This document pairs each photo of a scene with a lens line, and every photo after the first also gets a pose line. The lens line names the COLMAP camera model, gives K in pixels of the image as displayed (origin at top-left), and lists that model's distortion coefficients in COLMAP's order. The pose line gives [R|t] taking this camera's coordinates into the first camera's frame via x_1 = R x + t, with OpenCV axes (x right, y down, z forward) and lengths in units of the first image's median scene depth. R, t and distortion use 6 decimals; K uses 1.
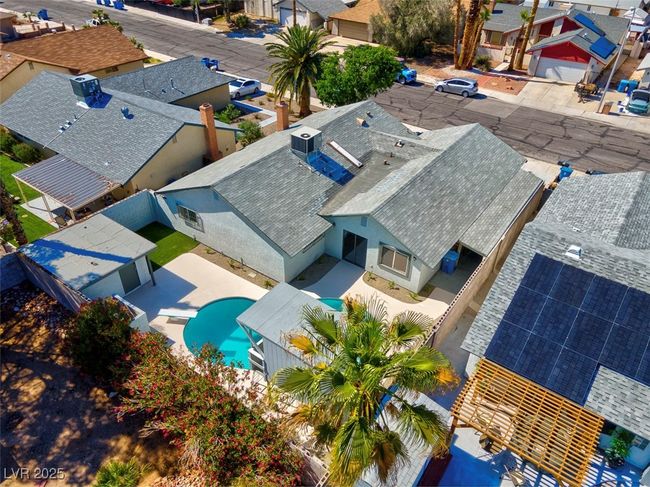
lens RADIAL K [[472.8, 0, 325.0], [0, 472.8, 243.5], [0, 0, 1]] dist [0.044517, 0.008823]
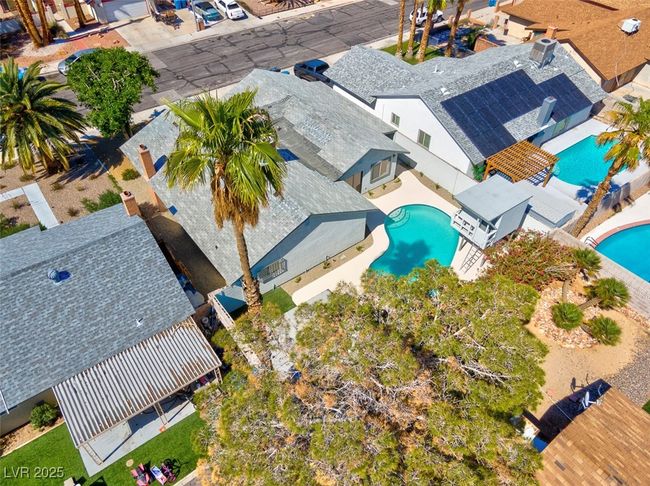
lens RADIAL K [[472.8, 0, 325.0], [0, 472.8, 243.0], [0, 0, 1]] dist [0.044517, 0.008823]
pose [[0.299147, -0.681138, 0.668253, -0.841530], [0.562239, 0.691663, 0.453310, -0.462435], [-0.770972, 0.240111, 0.589871, 0.318823]]
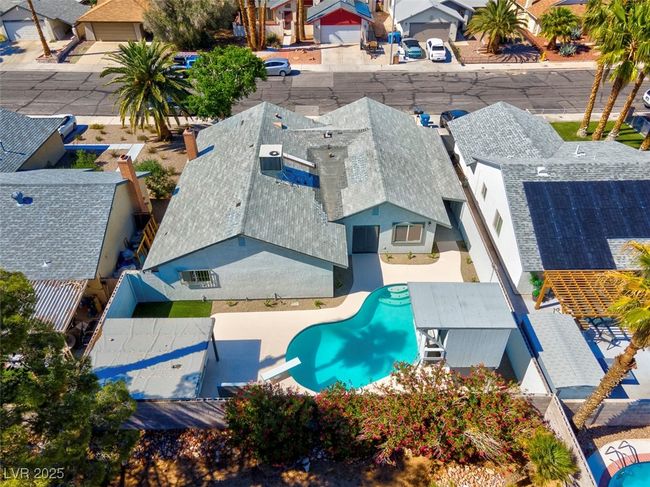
lens RADIAL K [[493.0, 0, 325.0], [0, 493.0, 243.5], [0, 0, 1]] dist [0.039481, 0.006482]
pose [[0.805200, -0.387481, 0.448901, -0.473339], [0.371268, 0.919676, 0.127893, -0.143225], [-0.462399, 0.063683, 0.884382, 0.056018]]
